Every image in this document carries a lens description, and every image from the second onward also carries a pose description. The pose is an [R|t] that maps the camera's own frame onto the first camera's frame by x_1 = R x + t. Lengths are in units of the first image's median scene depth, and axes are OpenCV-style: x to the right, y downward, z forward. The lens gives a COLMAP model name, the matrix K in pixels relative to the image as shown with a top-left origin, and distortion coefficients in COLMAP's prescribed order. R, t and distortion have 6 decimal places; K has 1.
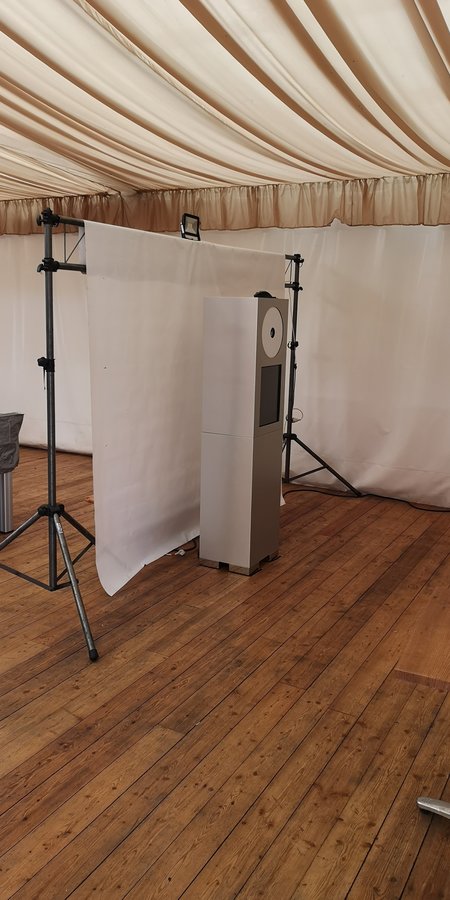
lens RADIAL K [[731.2, 0, 224.8], [0, 731.2, 444.7], [0, 0, 1]] dist [0.008885, -0.041344]
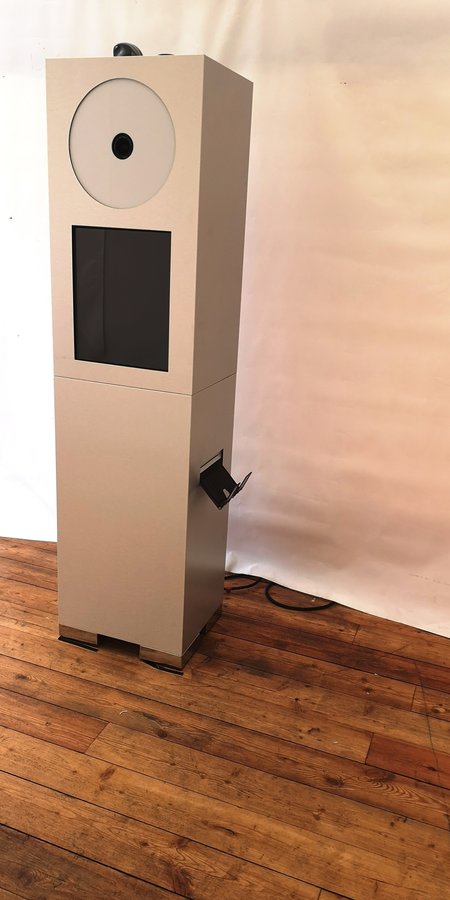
lens RADIAL K [[731.2, 0, 223.0], [0, 731.2, 454.9], [0, 0, 1]] dist [0.008885, -0.041344]
pose [[0.131047, 0.299510, -0.945050, 0.438131], [-0.232126, 0.936042, 0.264467, -0.094975], [0.963817, 0.184713, 0.192190, 0.852960]]
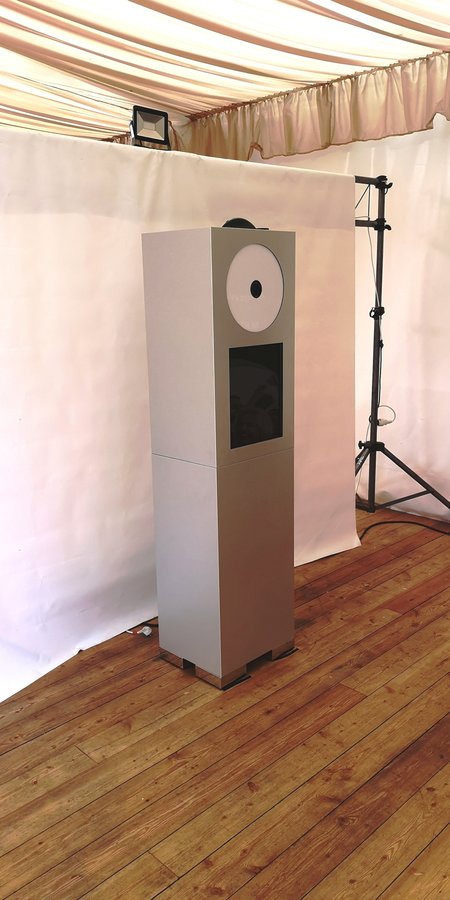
lens RADIAL K [[731.2, 0, 221.2], [0, 731.2, 445.8], [0, 0, 1]] dist [0.008885, -0.041344]
pose [[0.958997, 0.016922, -0.282911, 0.175668], [-0.008843, 0.999517, 0.029807, -0.037517], [0.283279, -0.026083, 0.958683, 0.359737]]
